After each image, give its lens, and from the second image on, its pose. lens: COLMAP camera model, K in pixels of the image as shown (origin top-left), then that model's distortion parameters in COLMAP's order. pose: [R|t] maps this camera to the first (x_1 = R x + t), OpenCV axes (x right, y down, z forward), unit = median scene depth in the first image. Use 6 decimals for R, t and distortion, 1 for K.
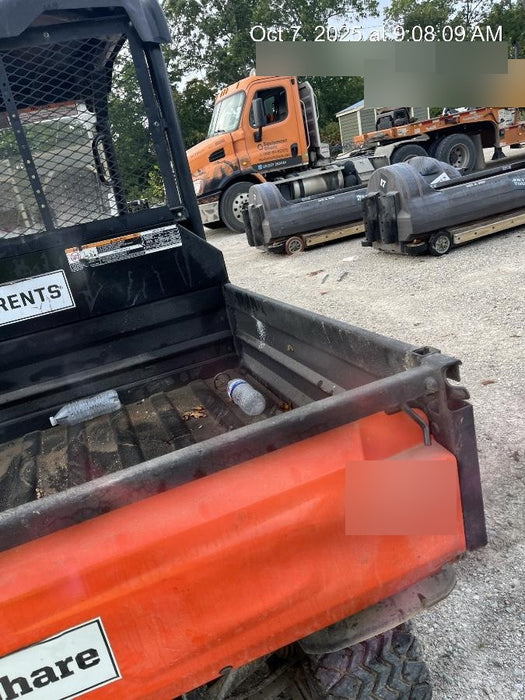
lens RADIAL K [[528.1, 0, 260.1], [0, 528.1, 357.3], [0, 0, 1]] dist [0.073990, -0.105331]
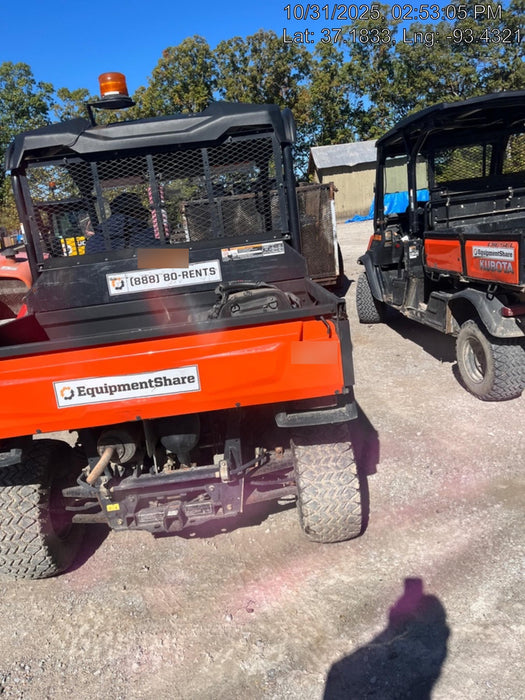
lens RADIAL K [[542.0, 0, 258.6], [0, 542.0, 342.5], [0, 0, 1]] dist [0.069900, -0.104101]
pose [[0.941556, 0.145850, -0.303645, 0.358731], [-0.165718, 0.985338, -0.040579, 0.164253], [0.293275, 0.088527, 0.951921, -0.696747]]
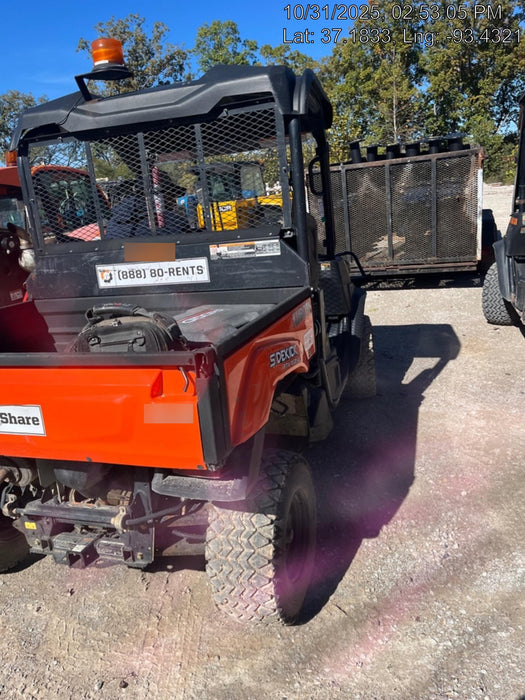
lens RADIAL K [[542.0, 0, 258.6], [0, 542.0, 342.5], [0, 0, 1]] dist [0.069900, -0.104101]
pose [[0.767202, 0.270452, -0.581599, 0.719732], [-0.260177, 0.960028, 0.103222, -0.123349], [0.586268, 0.072127, 0.806900, -0.181397]]
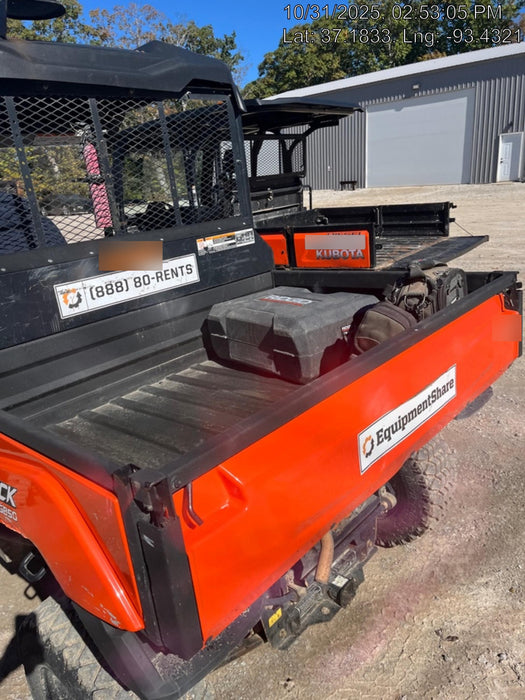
lens RADIAL K [[532.1, 0, 262.5], [0, 532.1, 350.0], [0, 0, 1]] dist [0.064550, -0.107550]
pose [[0.886165, -0.039897, 0.461650, -0.832507], [0.088461, 0.992529, -0.084031, 0.210941], [-0.454848, 0.115303, 0.883073, -0.278116]]
